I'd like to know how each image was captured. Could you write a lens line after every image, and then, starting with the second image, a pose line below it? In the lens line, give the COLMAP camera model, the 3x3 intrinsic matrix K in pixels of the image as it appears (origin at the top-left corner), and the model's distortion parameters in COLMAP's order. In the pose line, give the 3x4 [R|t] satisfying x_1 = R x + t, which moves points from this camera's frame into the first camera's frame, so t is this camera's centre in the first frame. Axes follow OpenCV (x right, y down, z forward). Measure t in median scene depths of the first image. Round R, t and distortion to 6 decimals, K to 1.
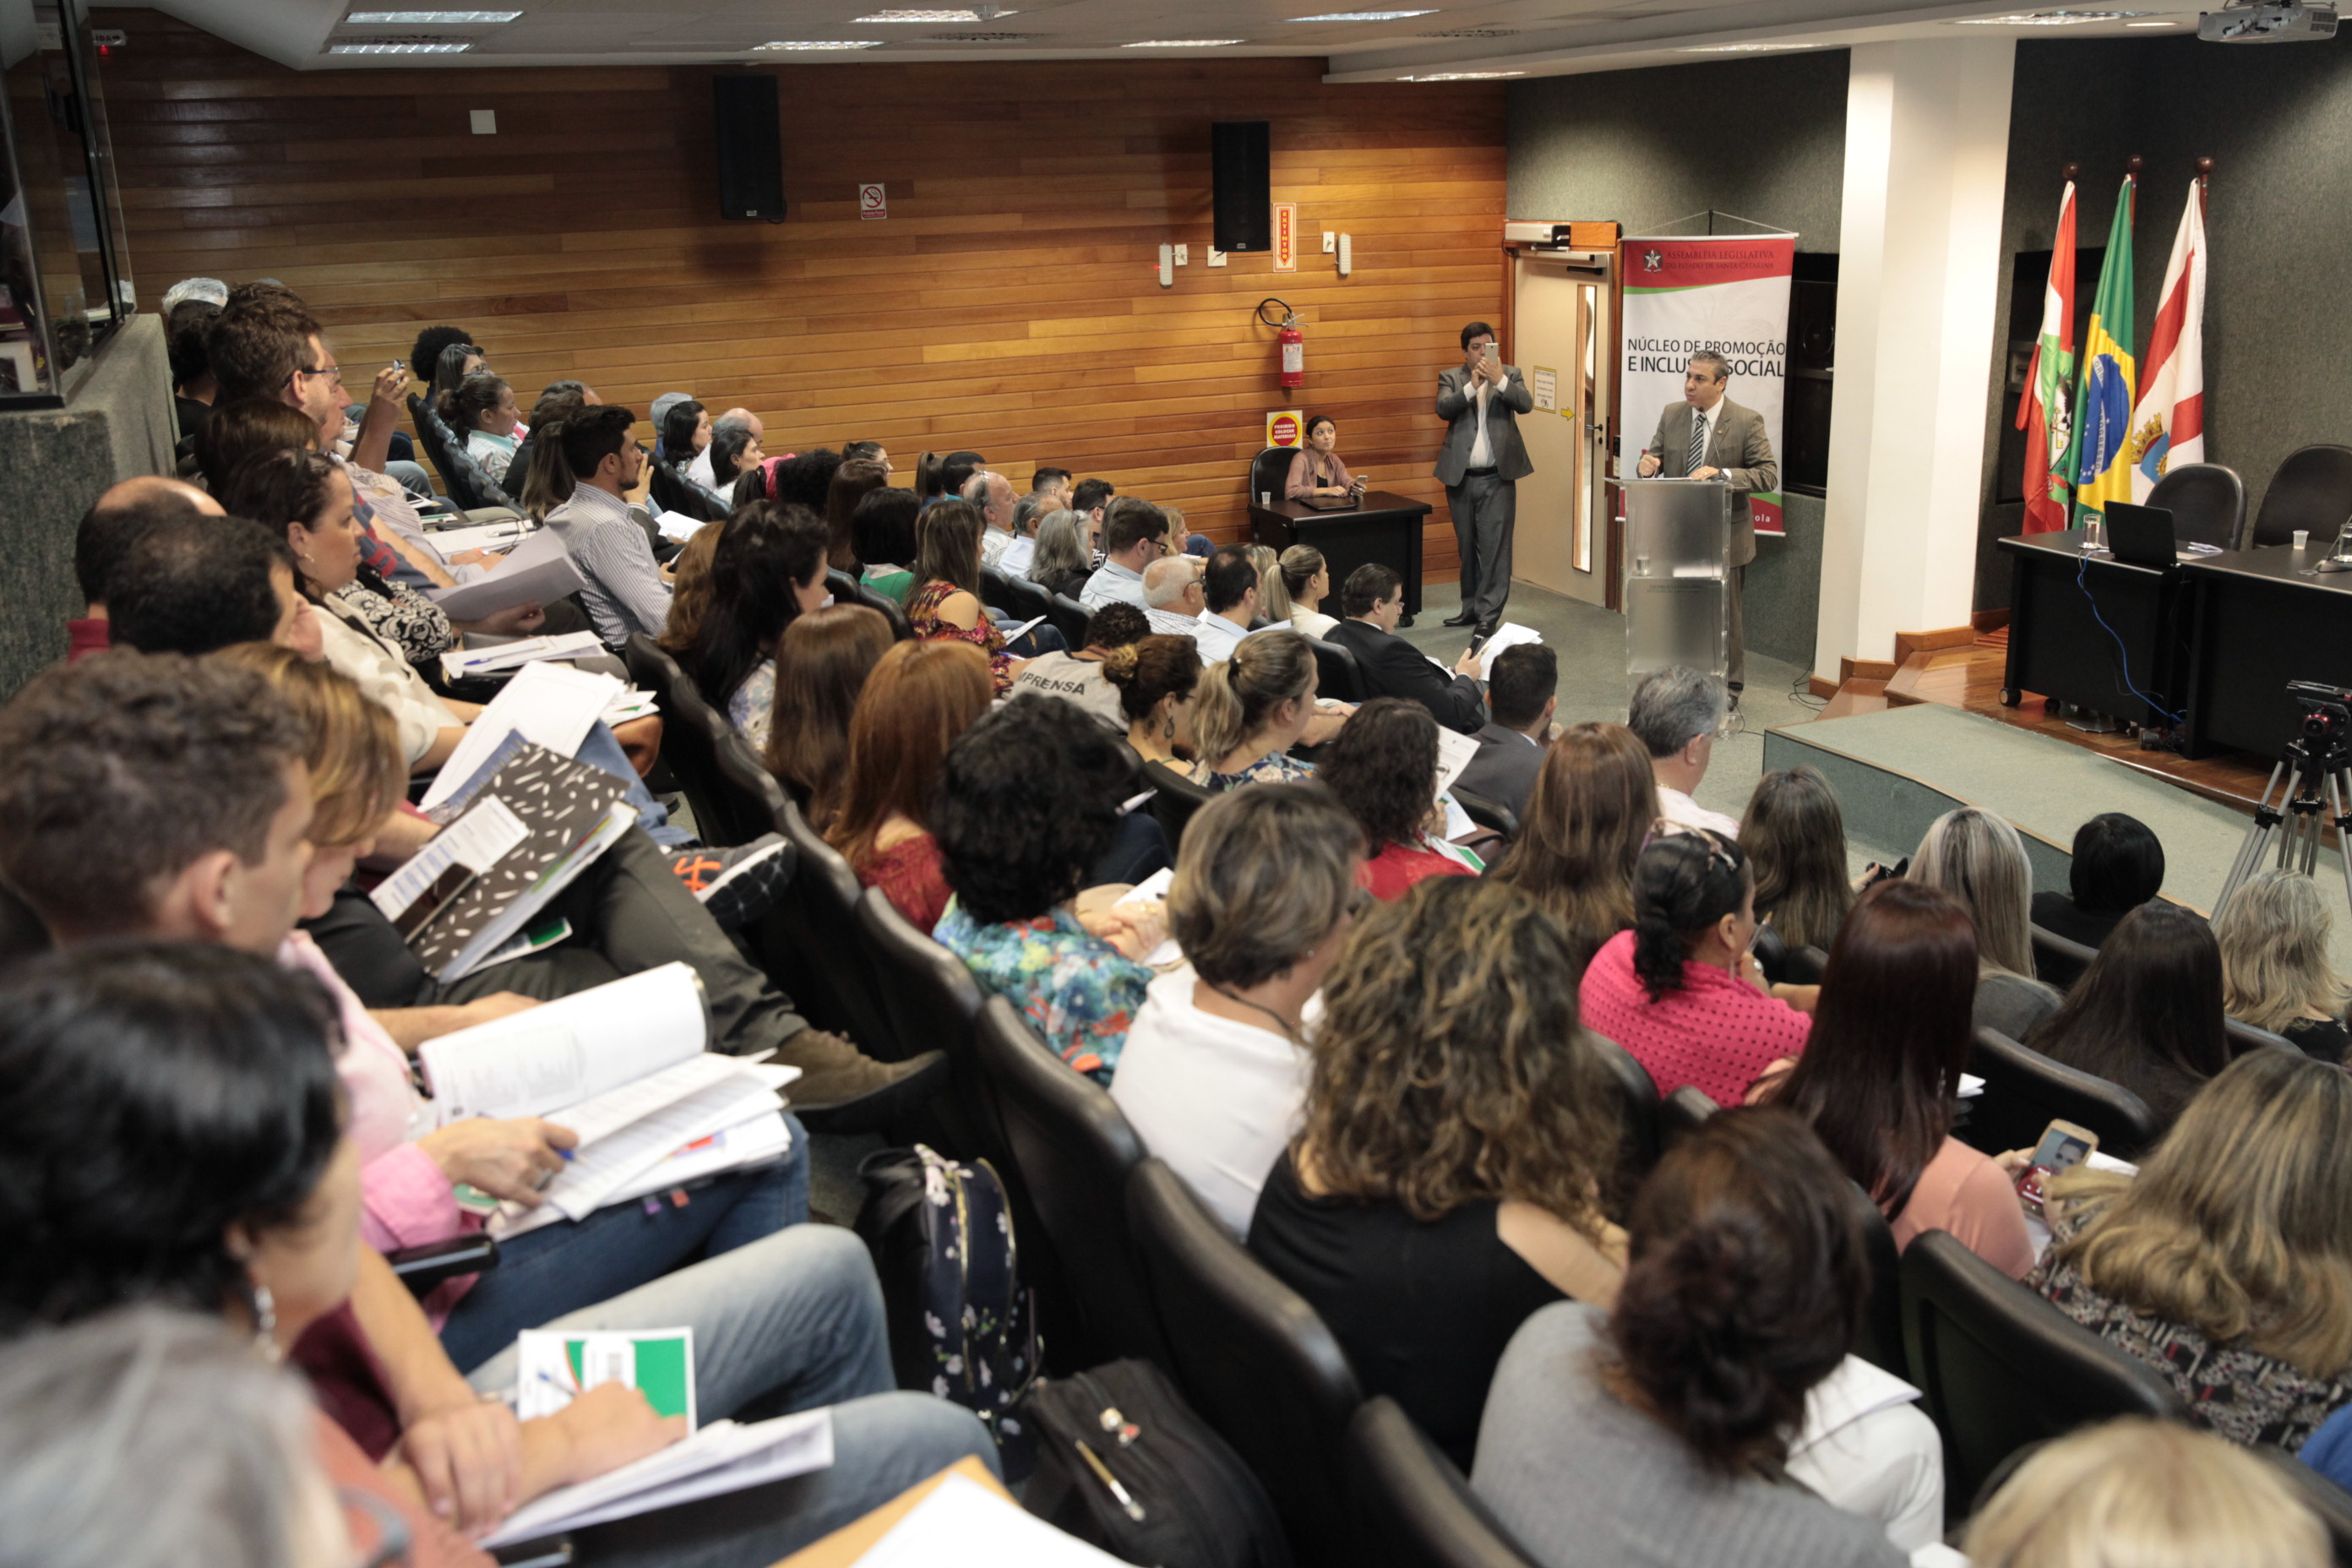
lens RADIAL K [[2198.6, 0, 1176.0], [0, 2198.6, 784.0], [0, 0, 1]] dist [-0.042227, 0.136589]
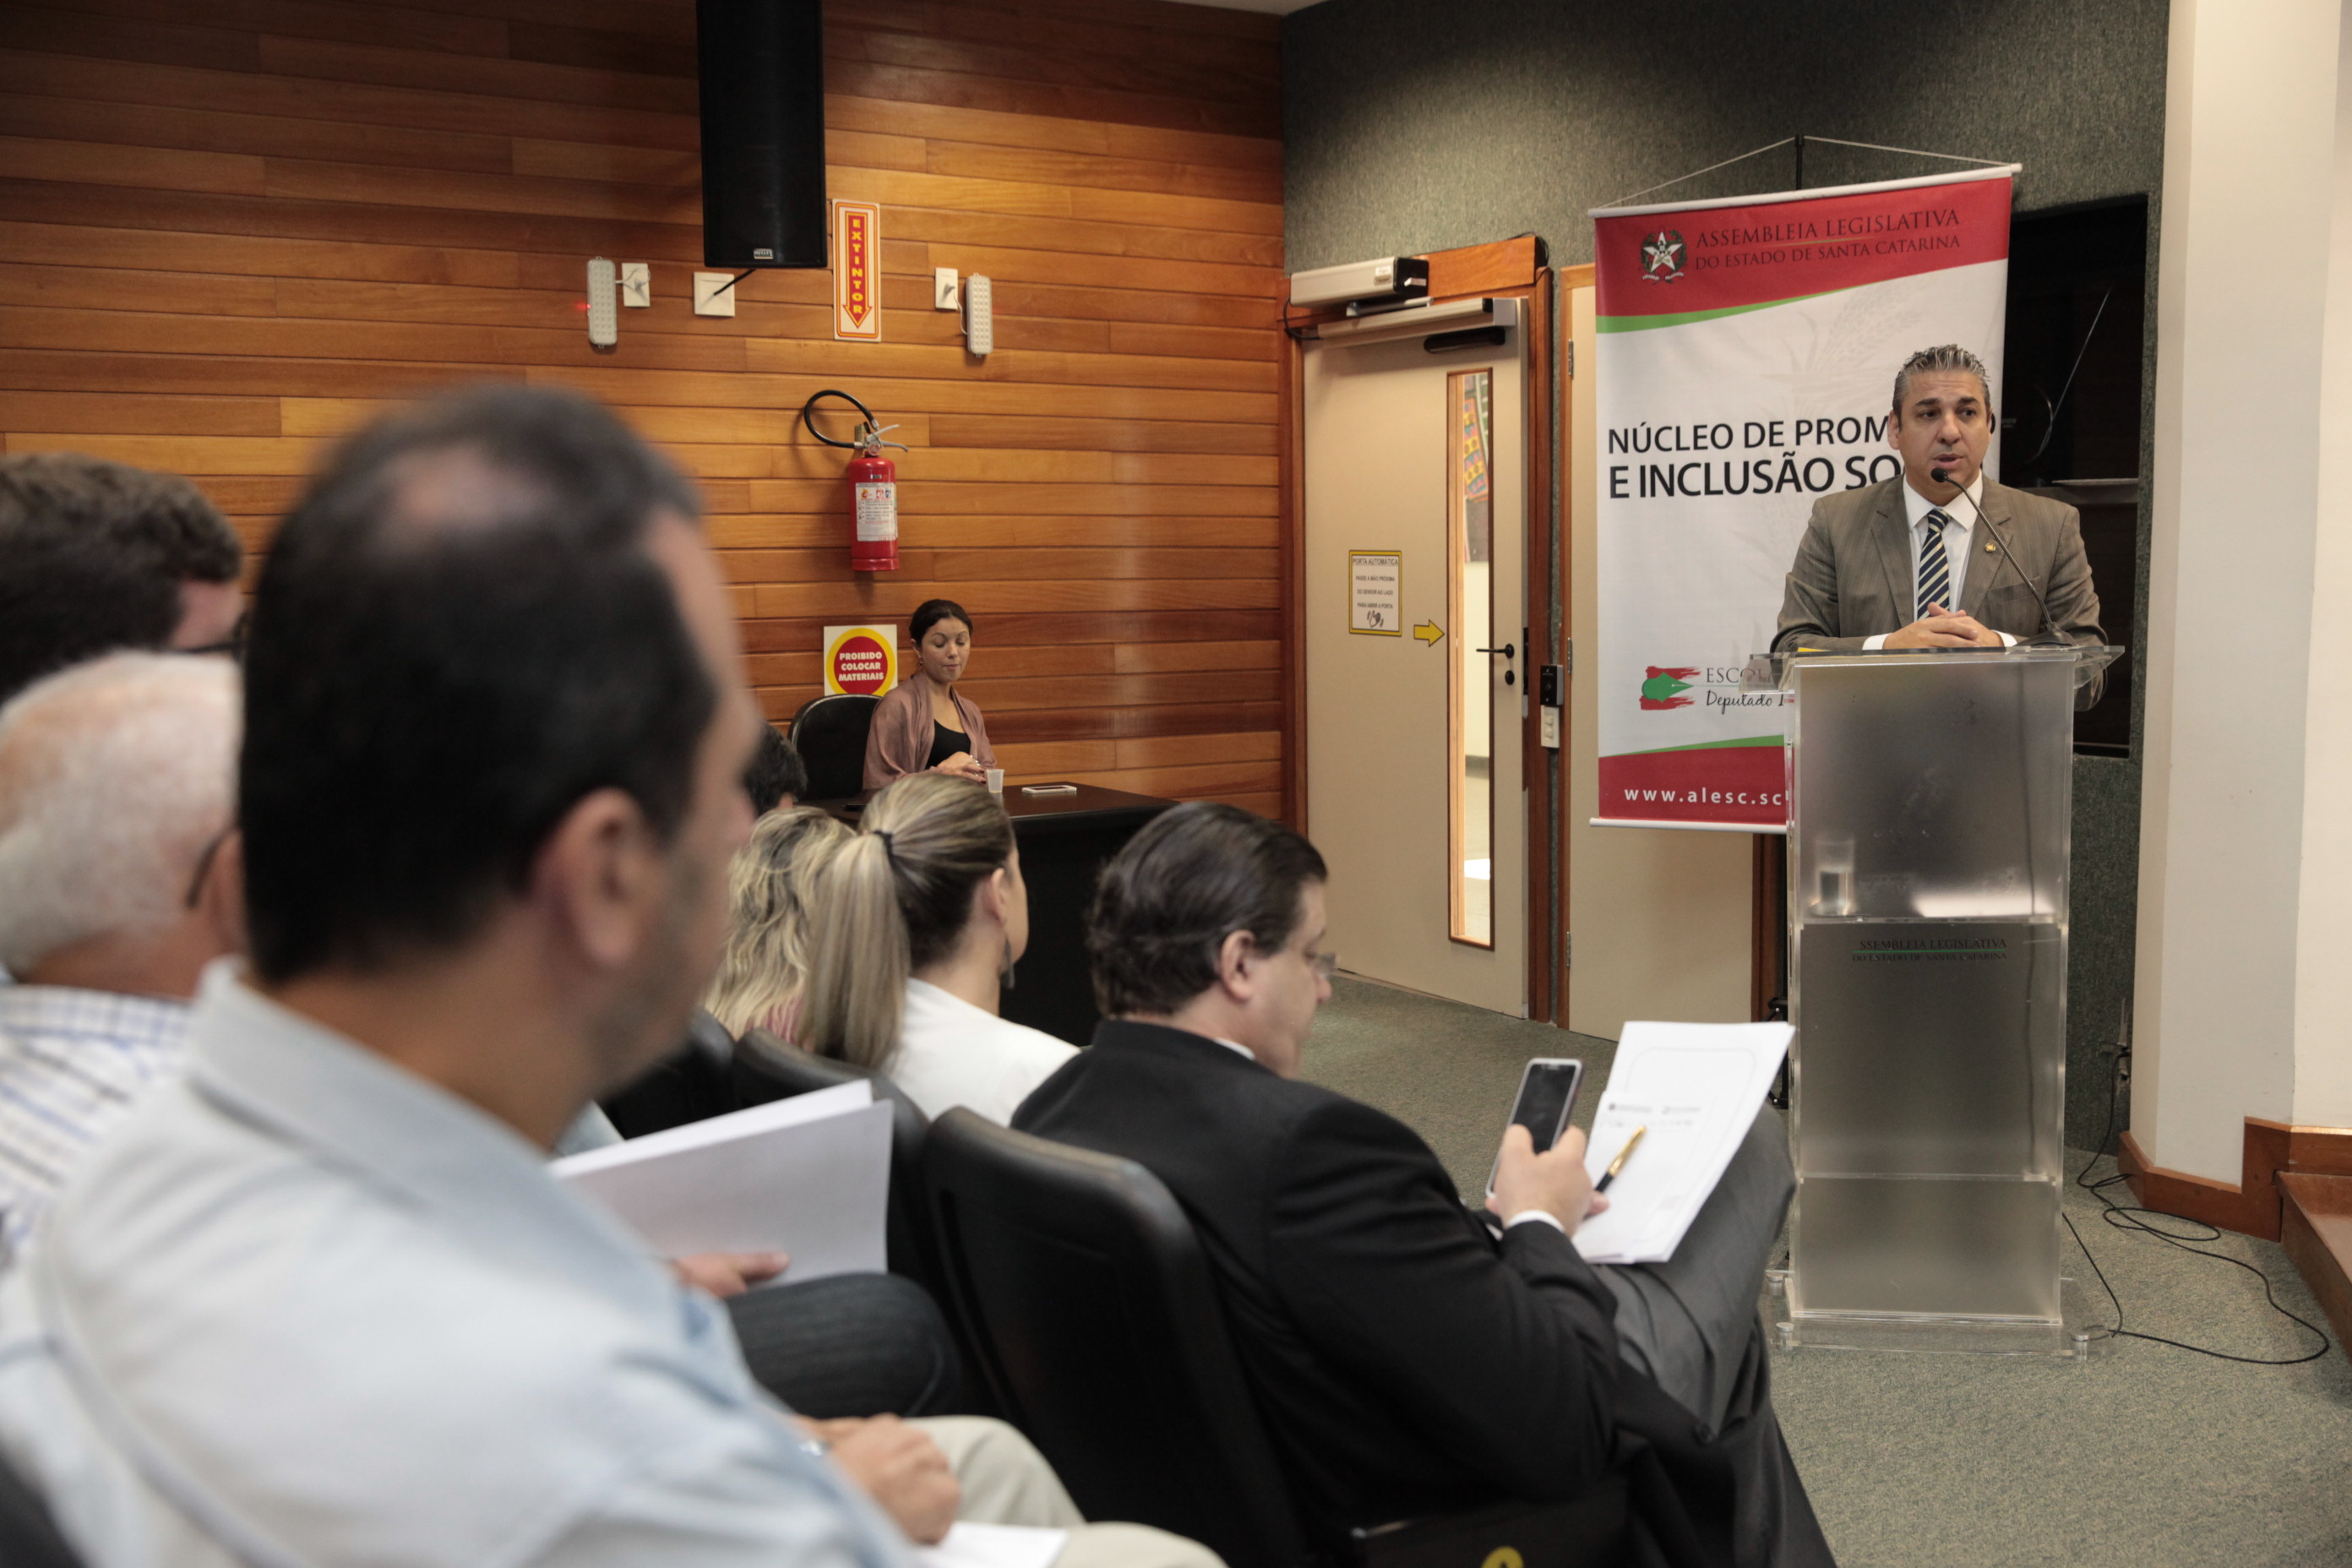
lens RADIAL K [[2472.8, 0, 1176.0], [0, 2472.8, 784.0], [0, 0, 1]] dist [0.001088, 0.113934]
pose [[0.984363, -0.000854, 0.176152, 0.024798], [0.033228, 0.982937, -0.180918, -0.038955], [-0.172992, 0.183942, 0.967595, 0.529286]]
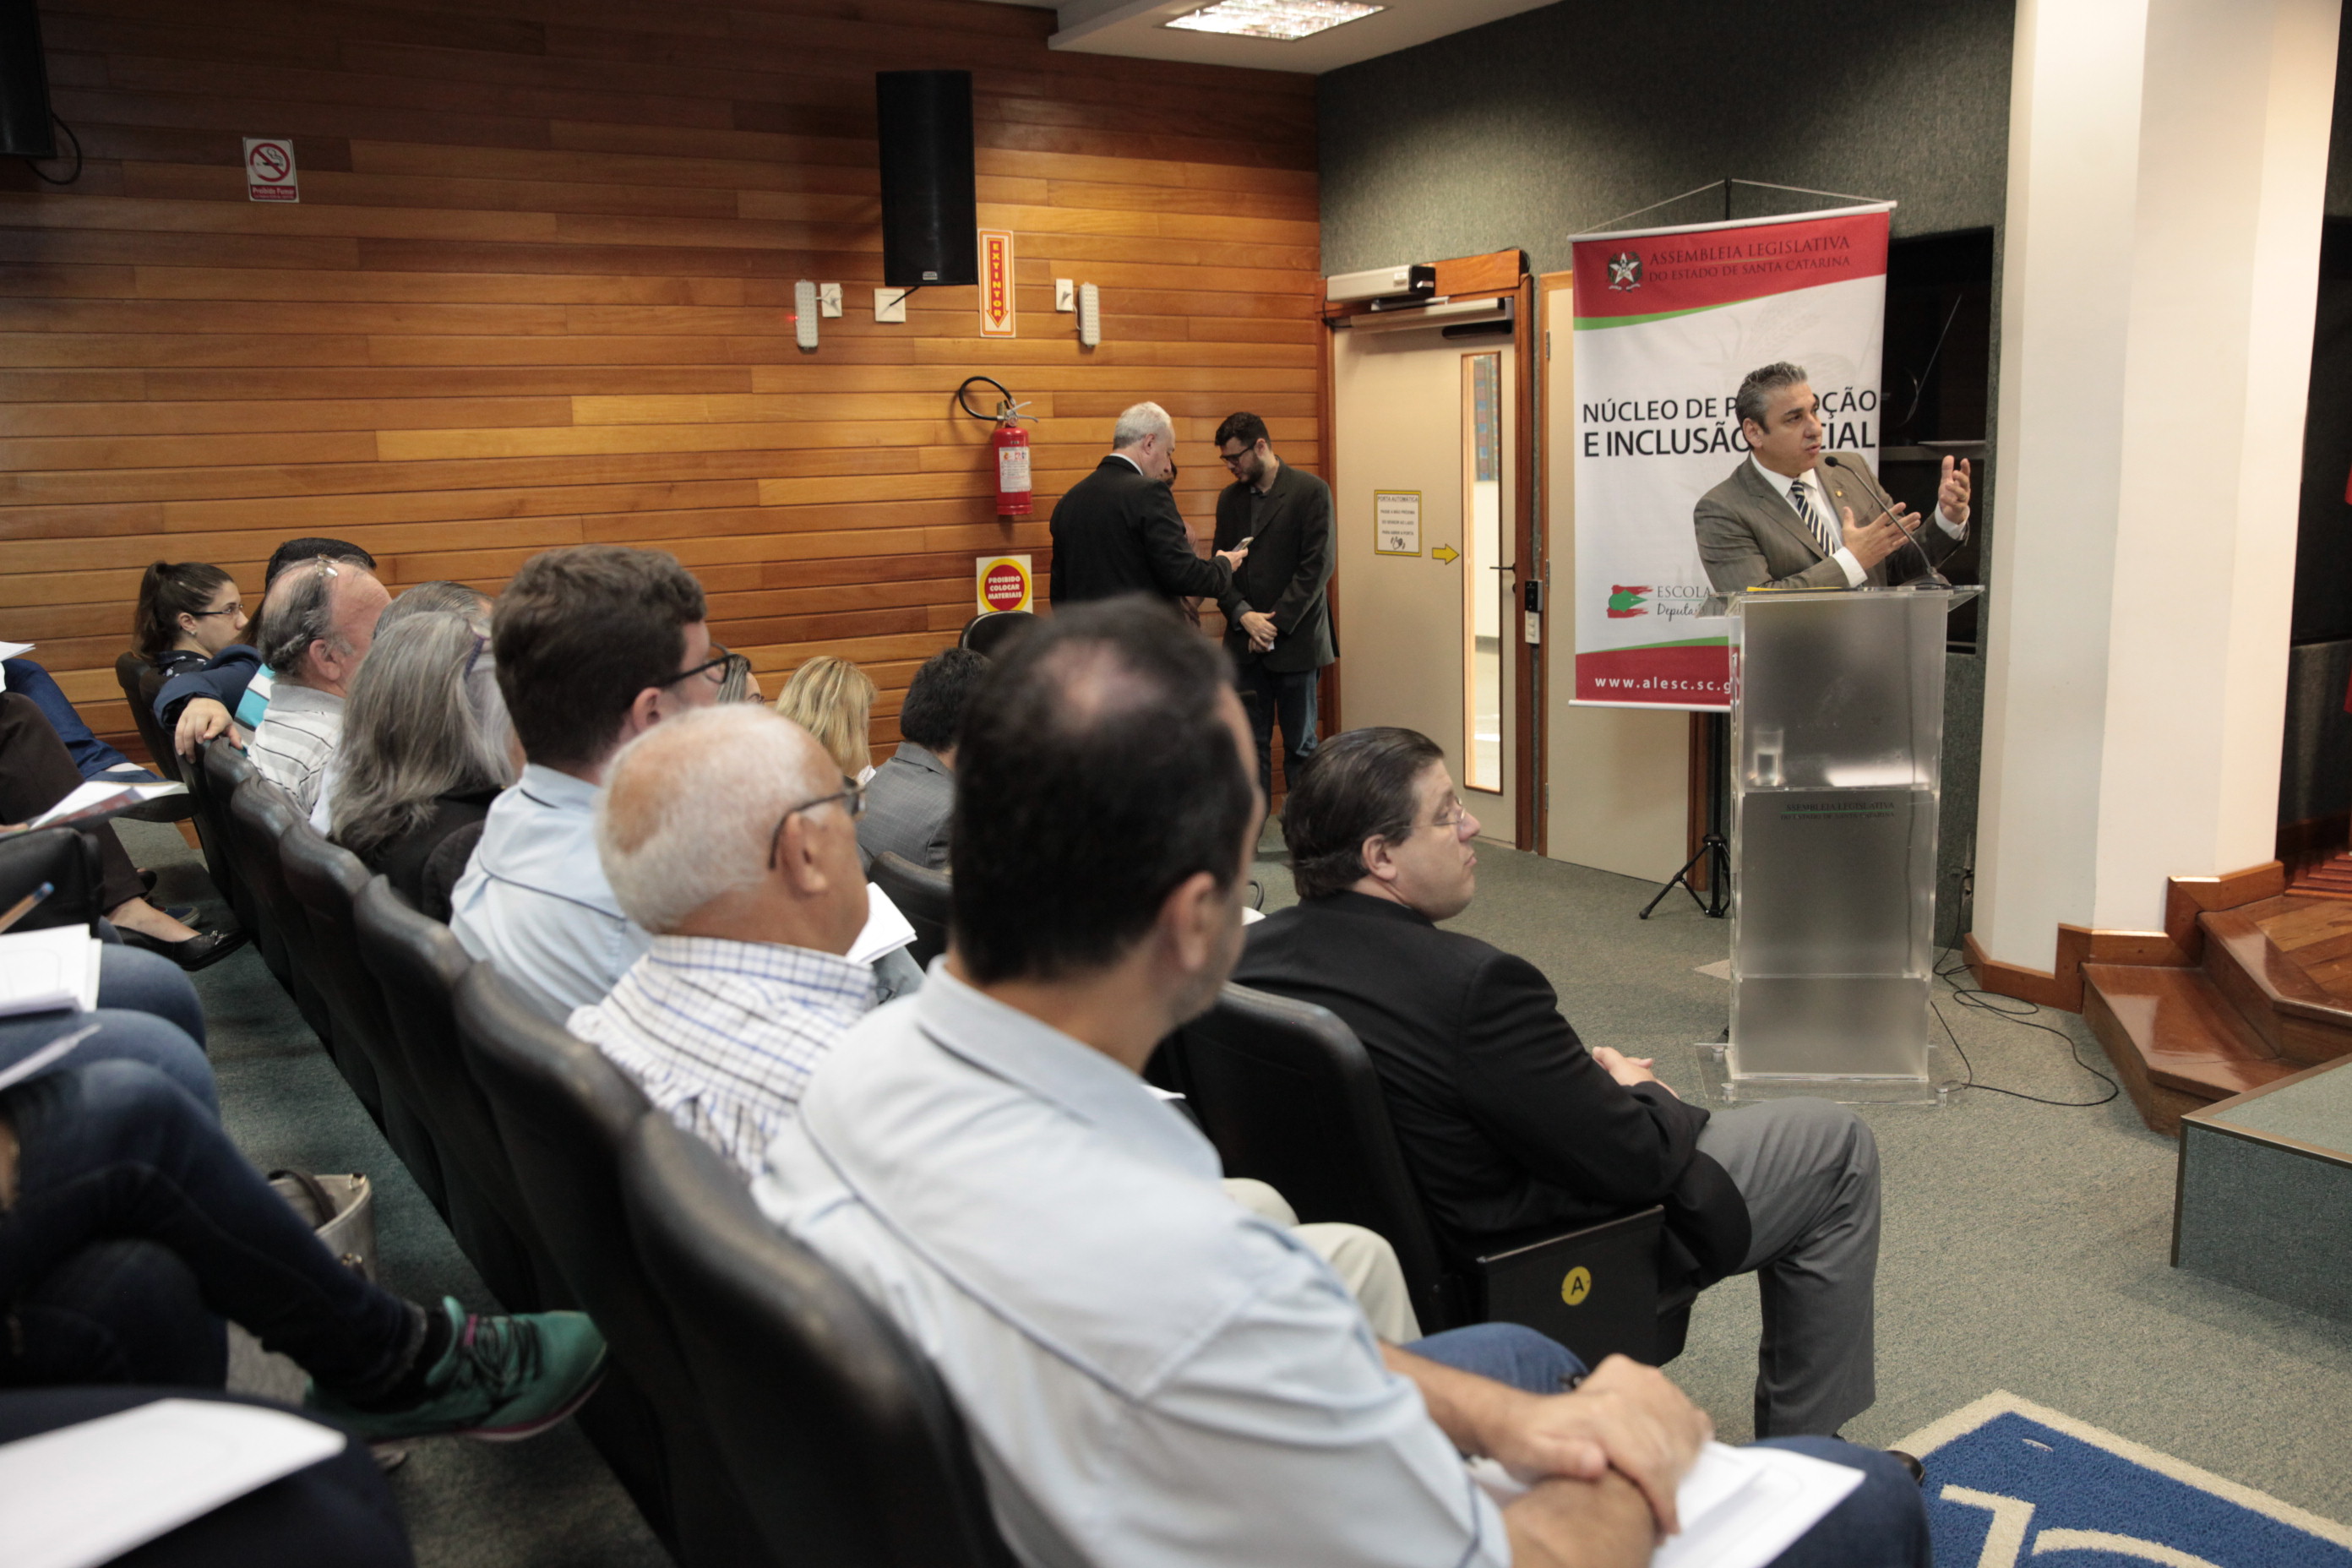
lens RADIAL K [[1937.4, 0, 1176.0], [0, 1937.4, 784.0], [0, 0, 1]] dist [-0.074696, 0.108950]
pose [[0.986267, -0.026887, 0.162955, 0.006574], [0.045249, 0.992896, -0.110046, -0.046209], [-0.158839, 0.115908, 0.980477, 0.513010]]
